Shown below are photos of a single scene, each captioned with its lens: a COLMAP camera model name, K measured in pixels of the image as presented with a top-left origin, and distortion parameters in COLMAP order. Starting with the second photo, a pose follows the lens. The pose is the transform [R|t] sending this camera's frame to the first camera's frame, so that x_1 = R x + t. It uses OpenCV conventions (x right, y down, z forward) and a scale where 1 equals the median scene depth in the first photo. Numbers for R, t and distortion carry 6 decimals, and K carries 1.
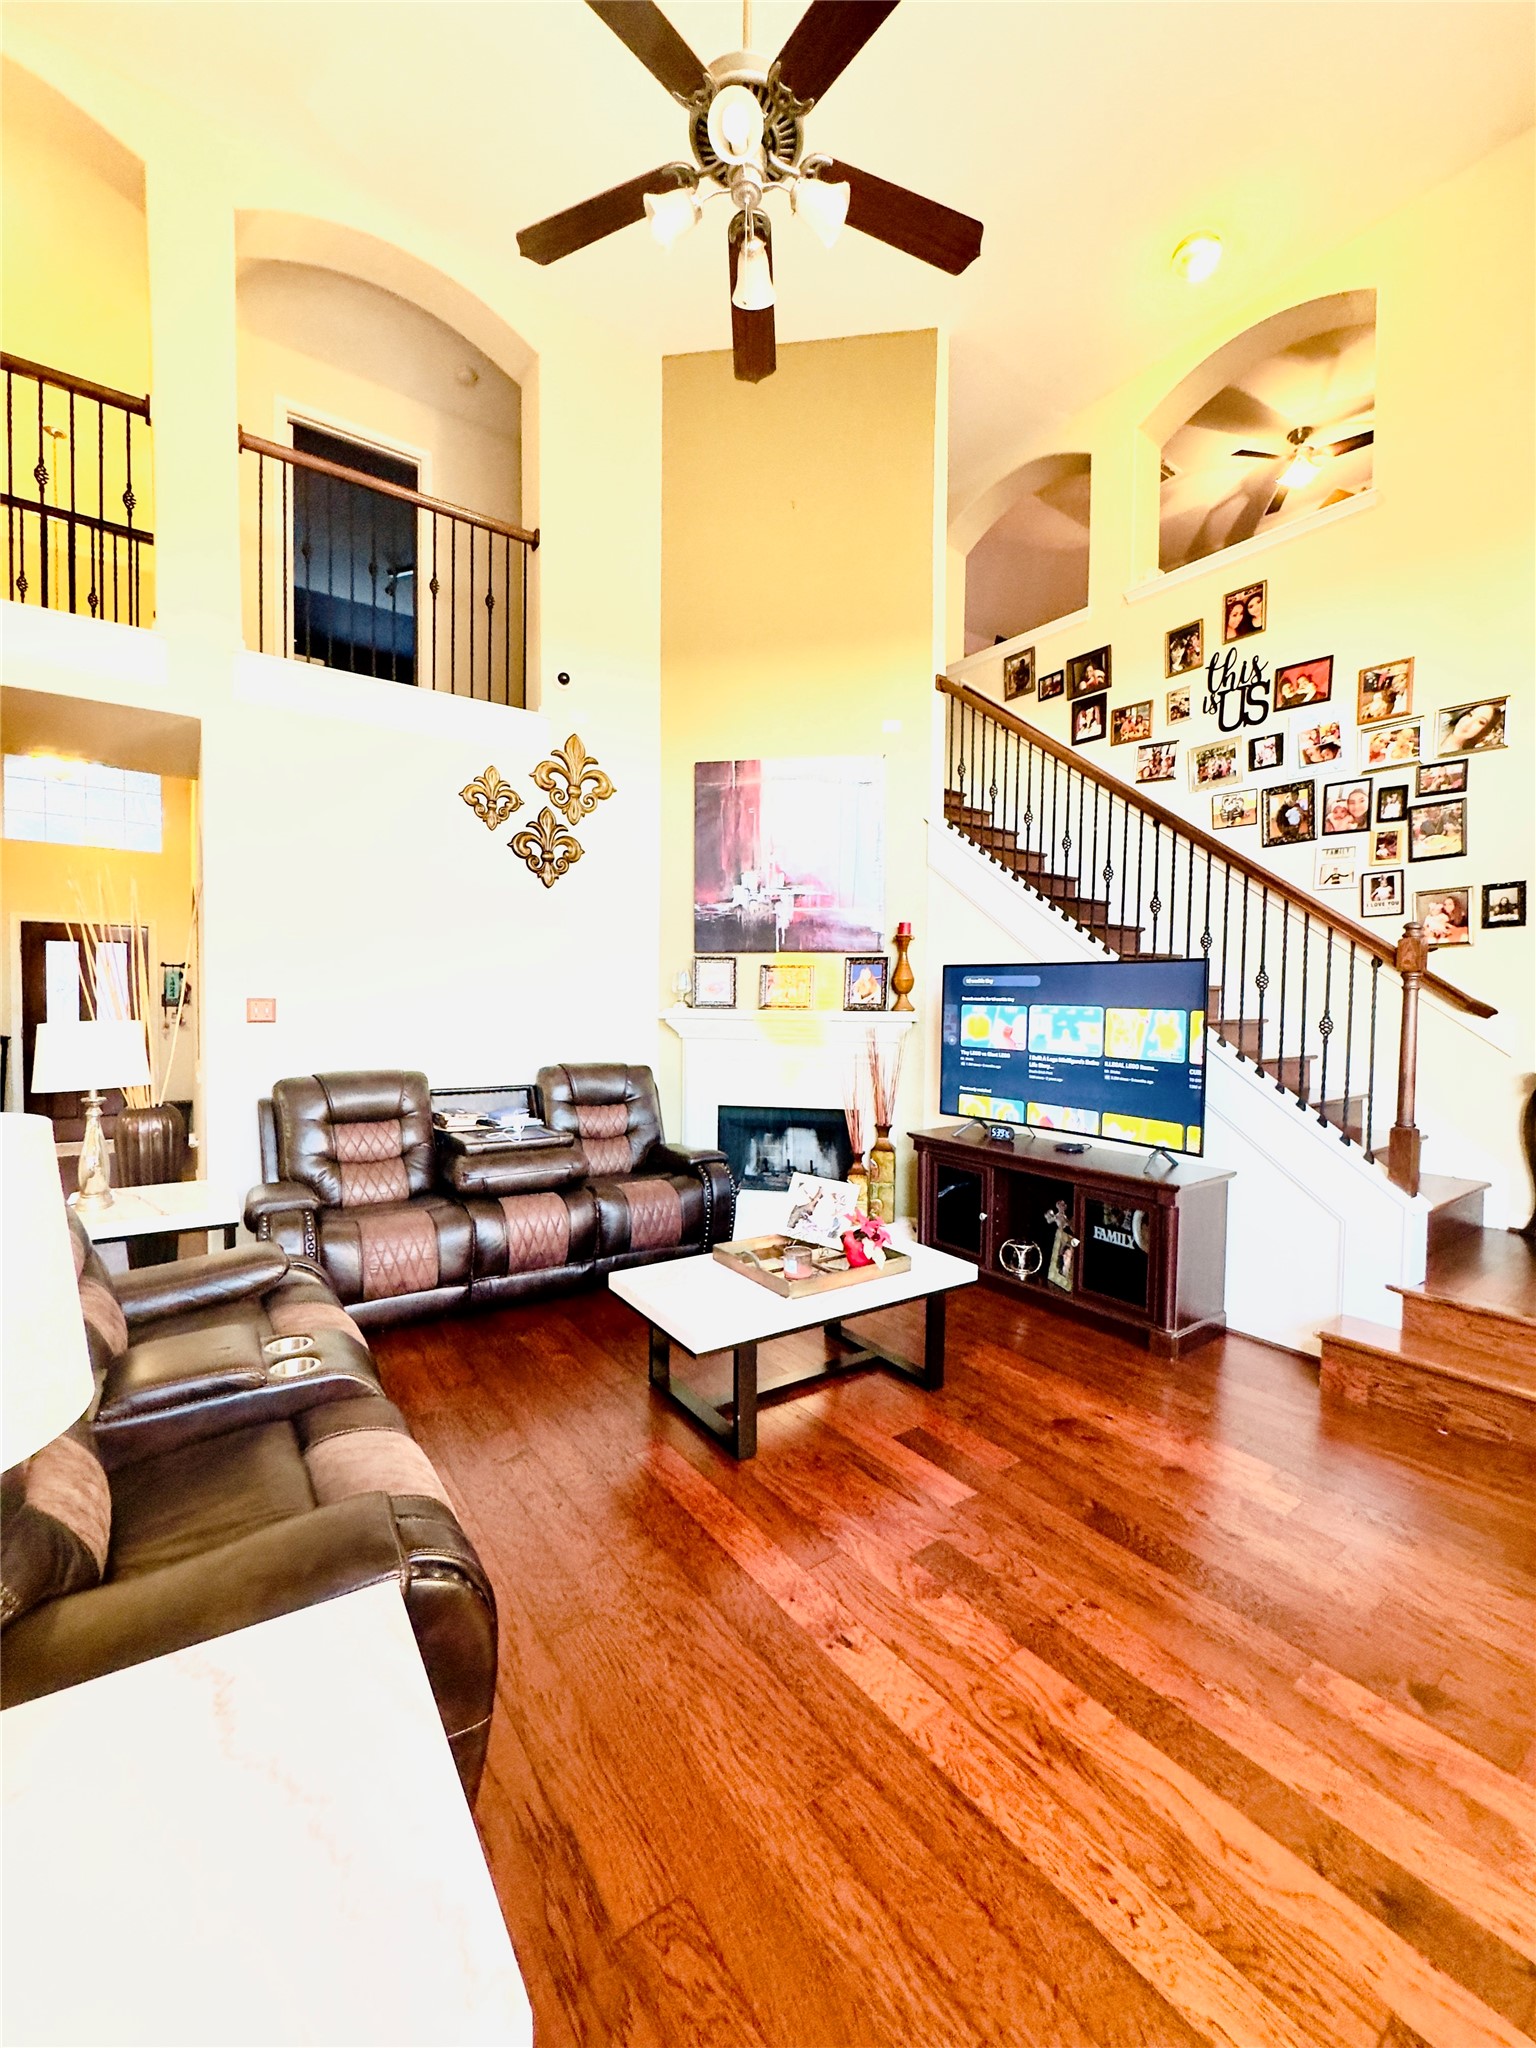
lens RADIAL K [[820.5, 0, 767.6], [0, 820.5, 1020.2], [0, 0, 1]] dist [-0.000884, 0.000011]
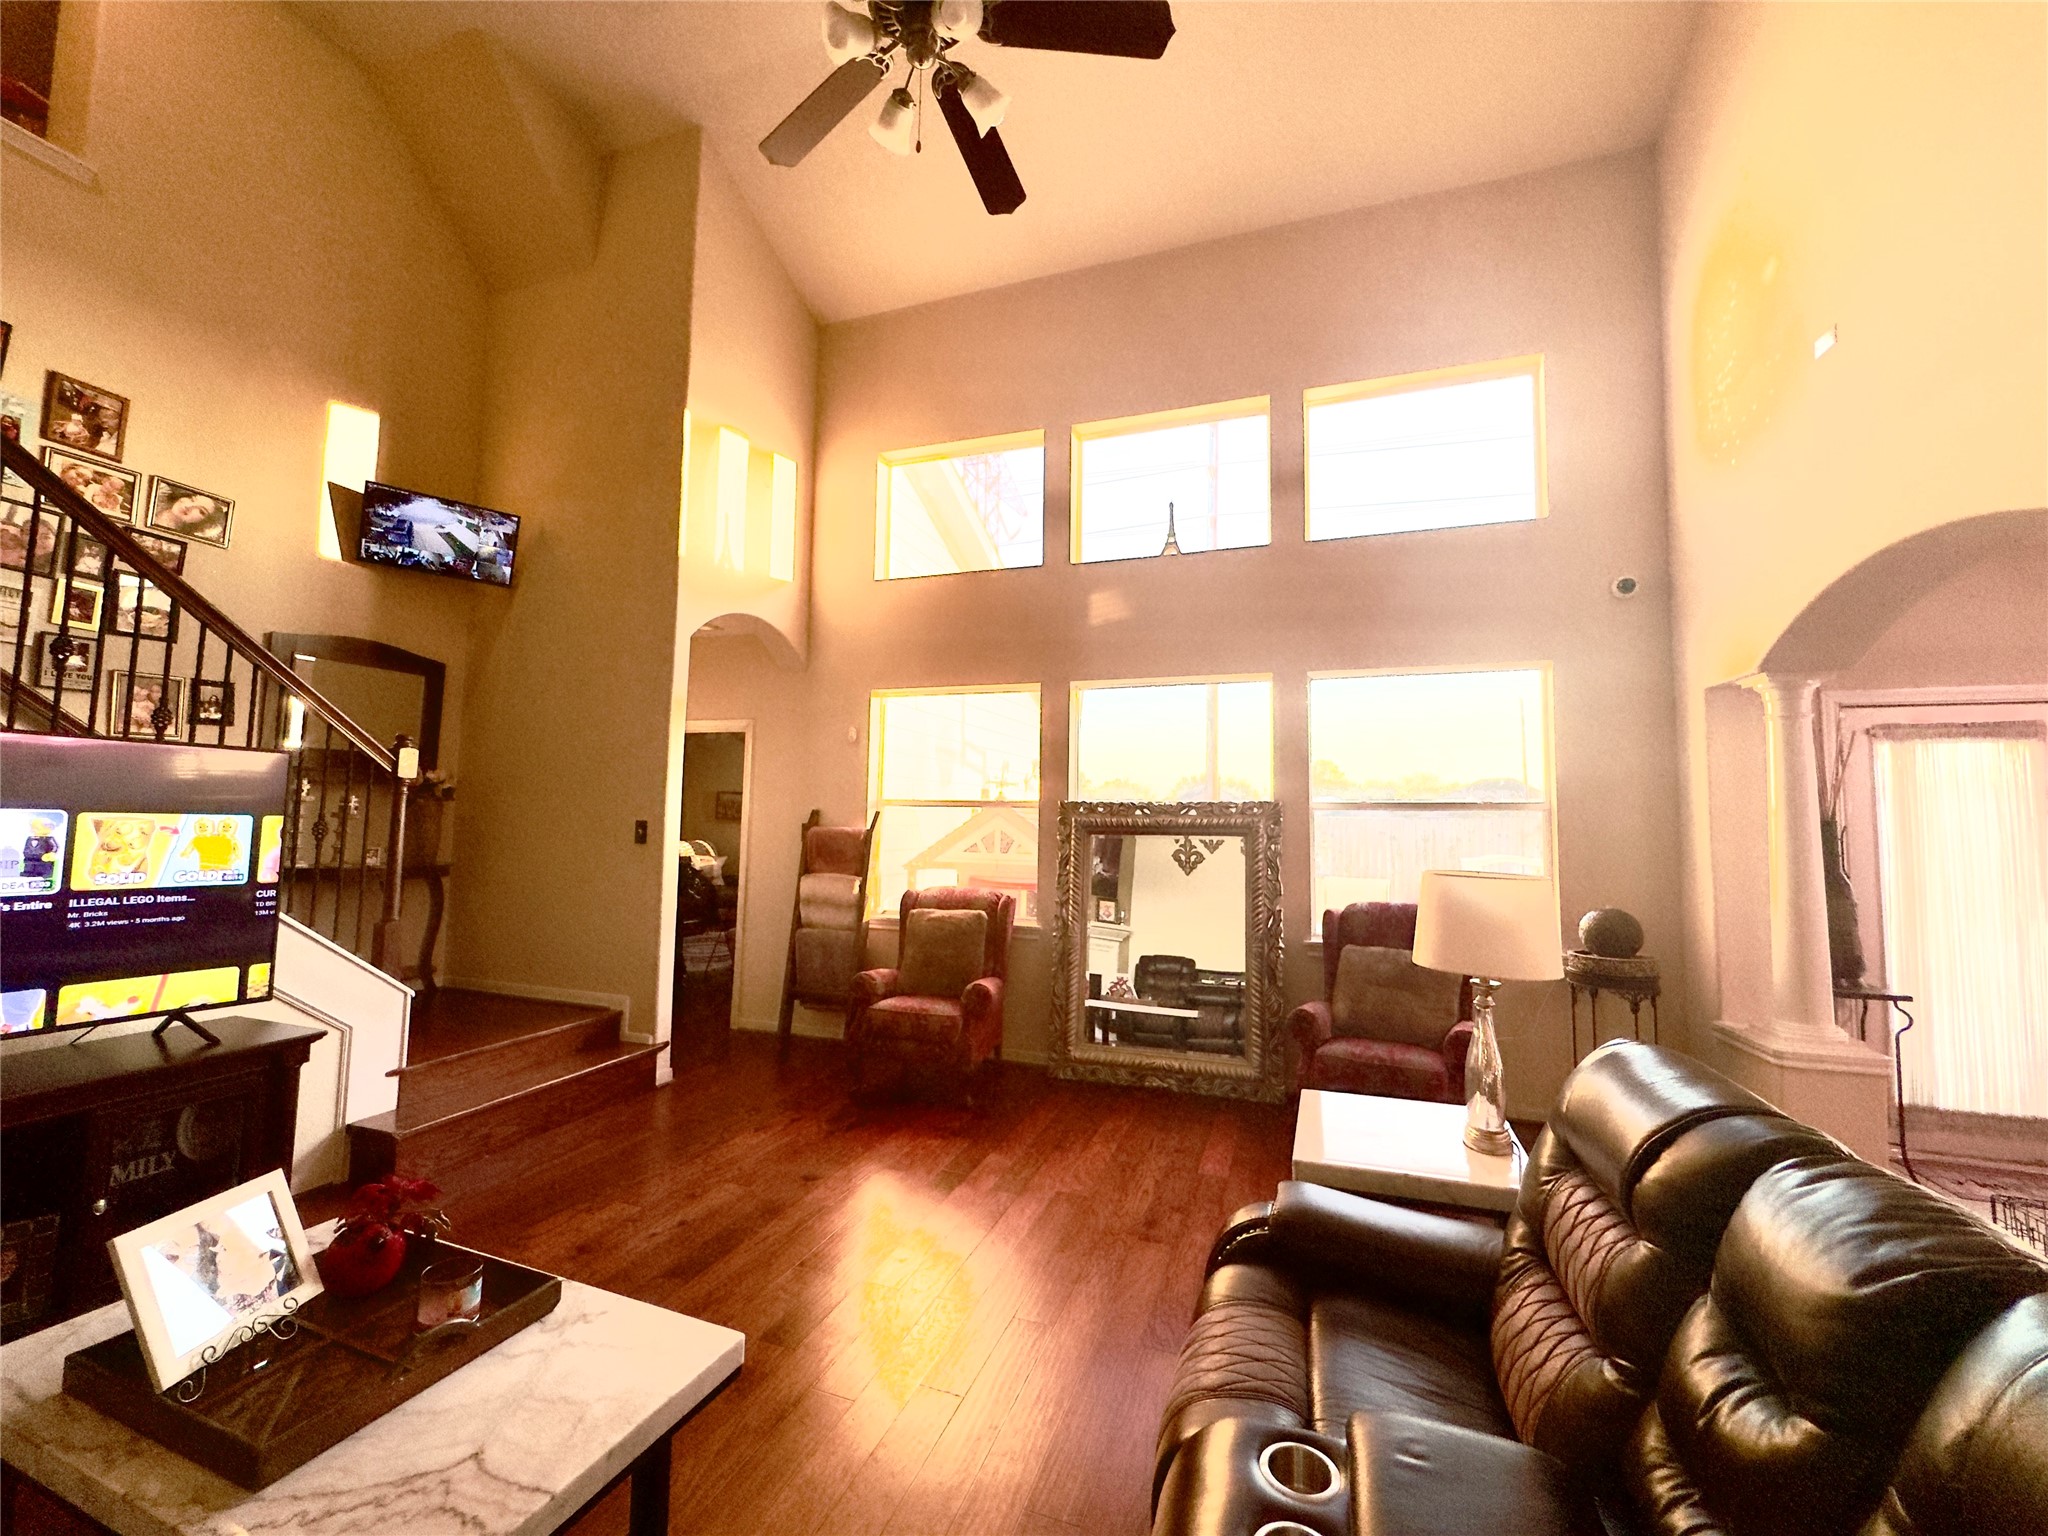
lens RADIAL K [[820.5, 0, 1021.6], [0, 820.5, 768.6], [0, 0, 1]] dist [-0.000884, 0.000011]
pose [[-0.563293, 0.035797, 0.825481, -0.456426], [0.002952, 0.999142, -0.041314, -0.017807], [-0.826252, -0.020835, -0.562915, 0.730043]]
